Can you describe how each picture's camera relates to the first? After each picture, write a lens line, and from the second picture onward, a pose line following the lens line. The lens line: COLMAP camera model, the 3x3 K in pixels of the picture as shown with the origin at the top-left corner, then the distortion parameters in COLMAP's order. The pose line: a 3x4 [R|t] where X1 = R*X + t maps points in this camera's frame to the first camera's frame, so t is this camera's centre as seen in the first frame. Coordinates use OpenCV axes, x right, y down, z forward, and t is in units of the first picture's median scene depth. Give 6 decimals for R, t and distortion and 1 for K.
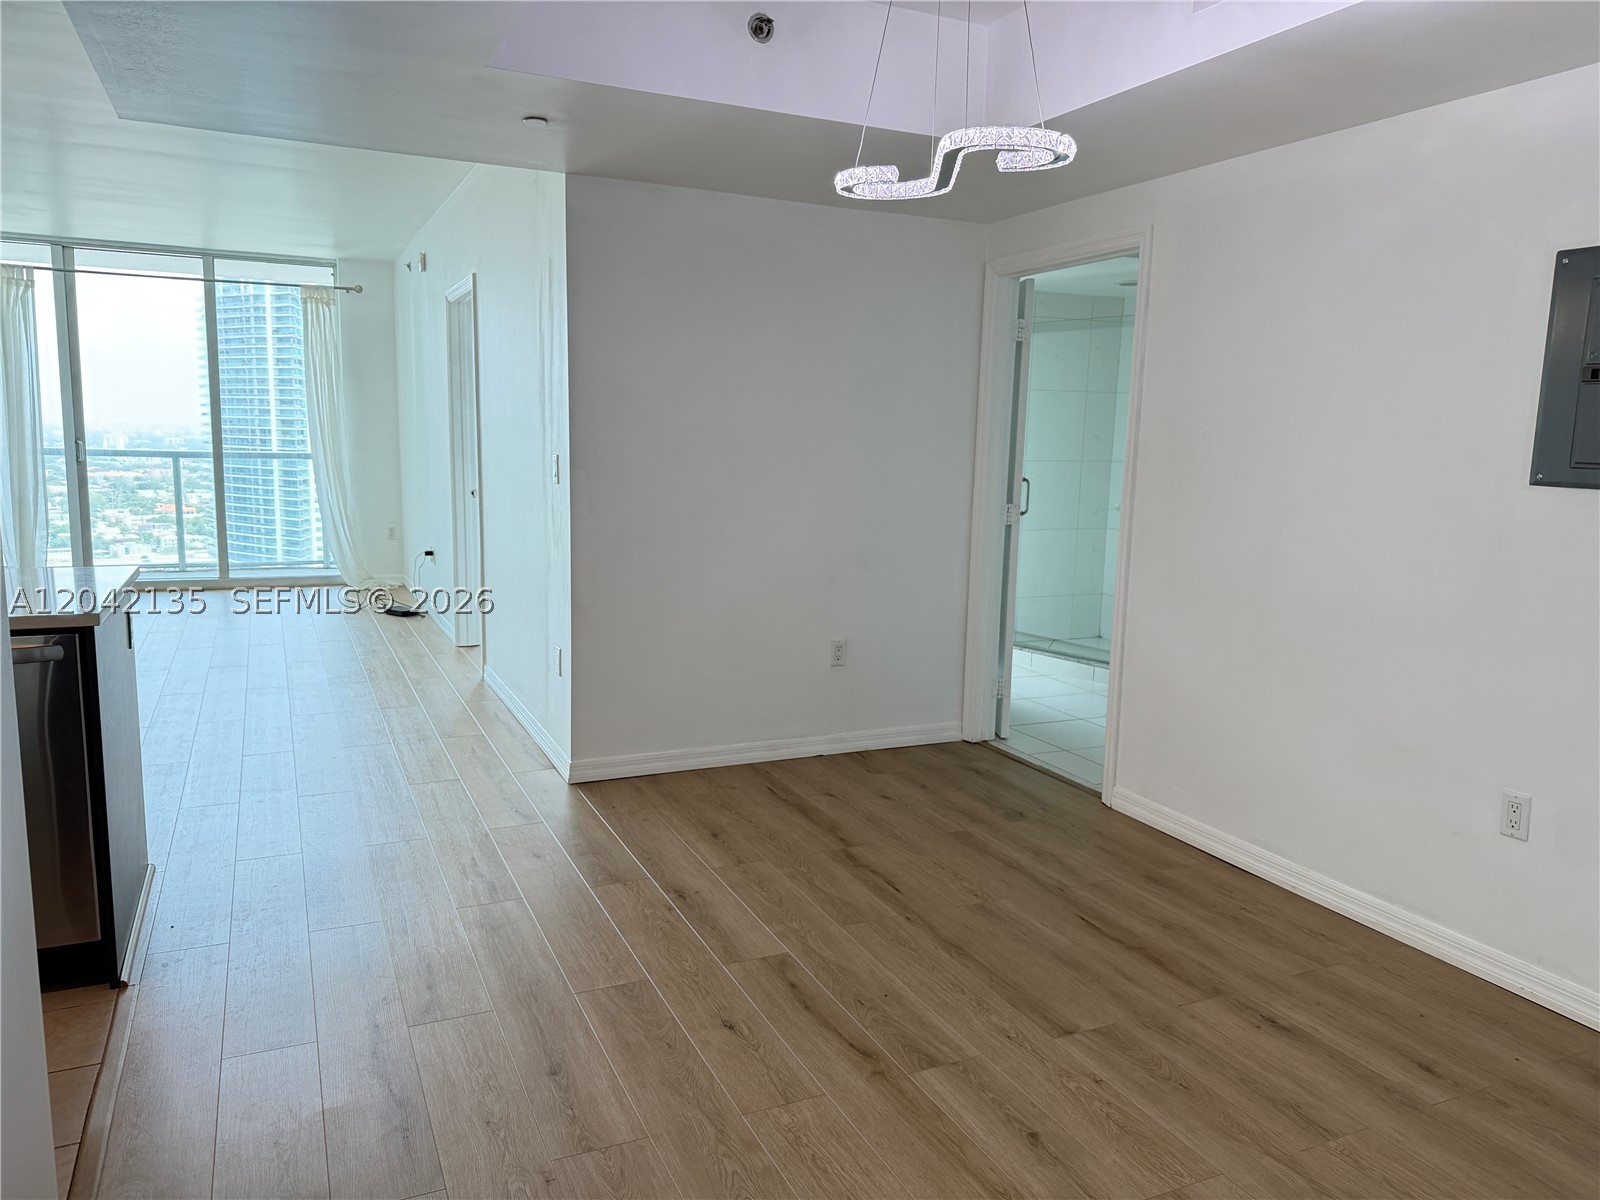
lens RADIAL K [[1119.4, 0, 794.9], [0, 1119.4, 609.4], [0, 0, 1]] dist [0.006064, 0.000022]
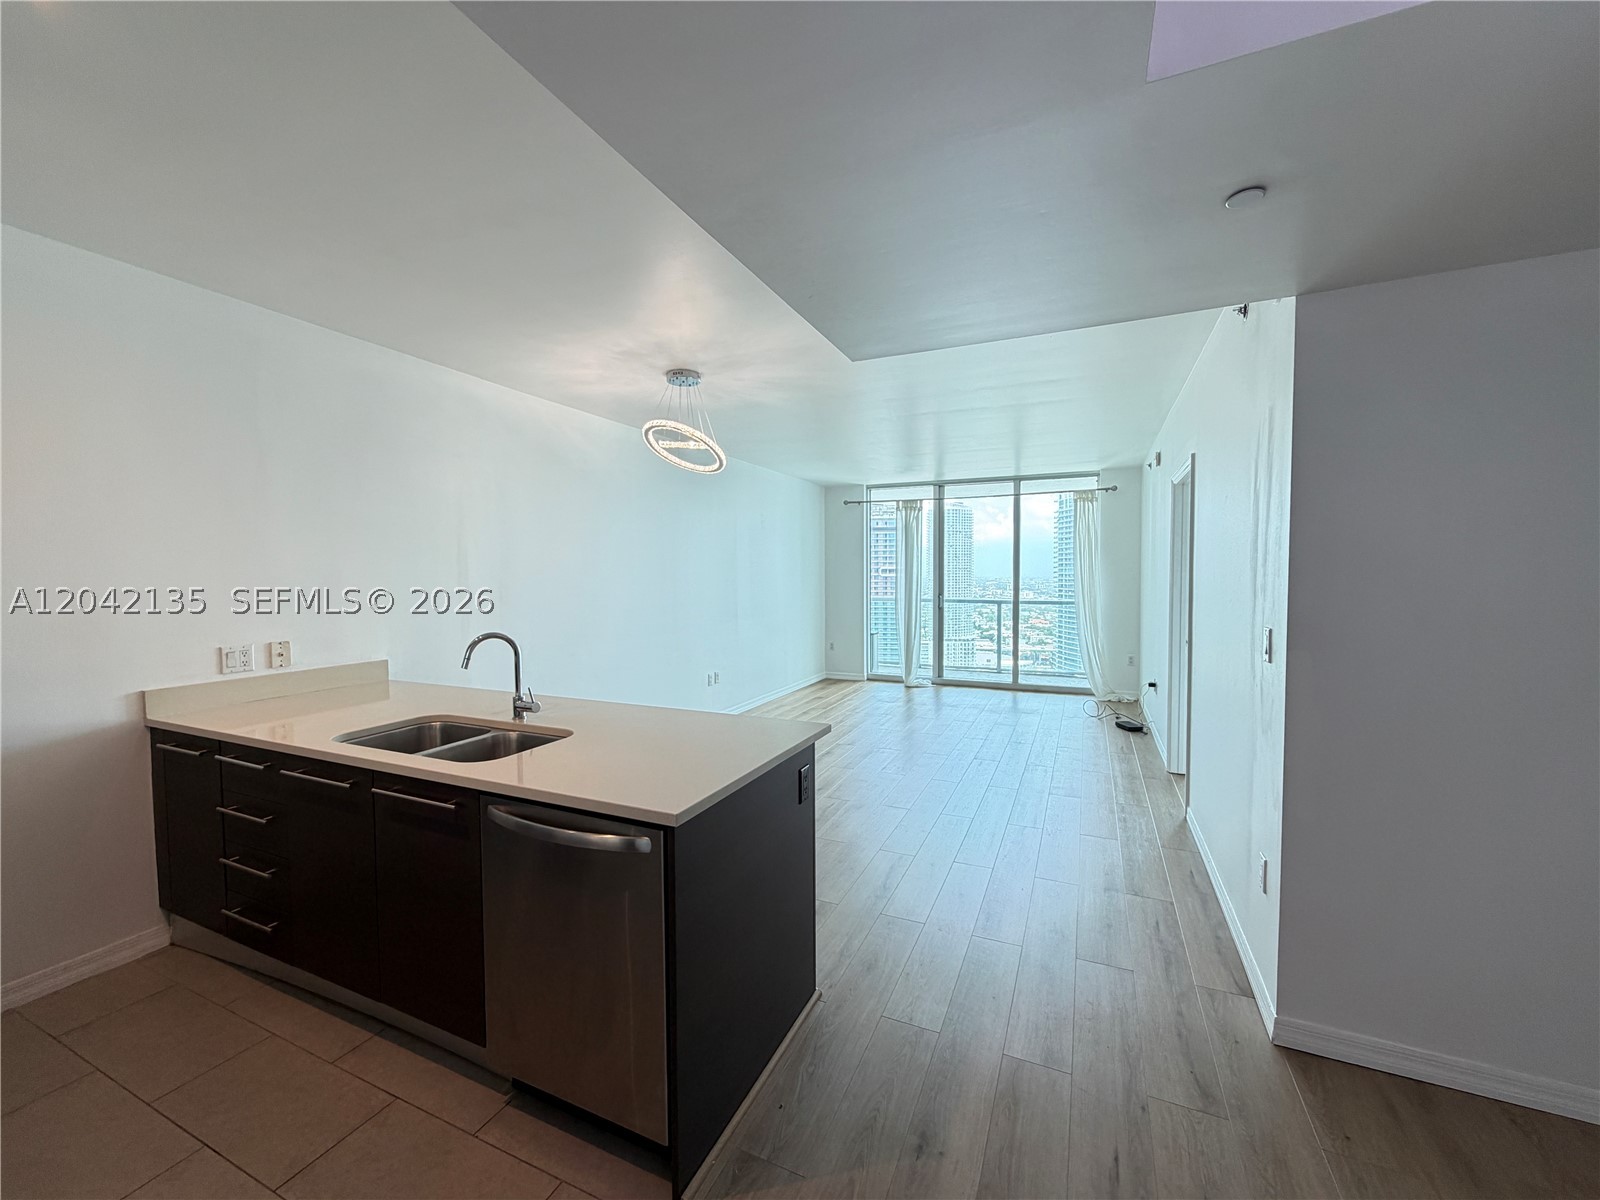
lens RADIAL K [[640.6, 0, 800.0], [0, 640.6, 600.0], [0, 0, 1]] dist [0.003556, 0.000474]
pose [[0.654932, 0.004464, -0.755674, -0.046402], [-0.101607, 0.991422, -0.082204, -0.049606], [0.748826, 0.130620, 0.649768, 0.246437]]
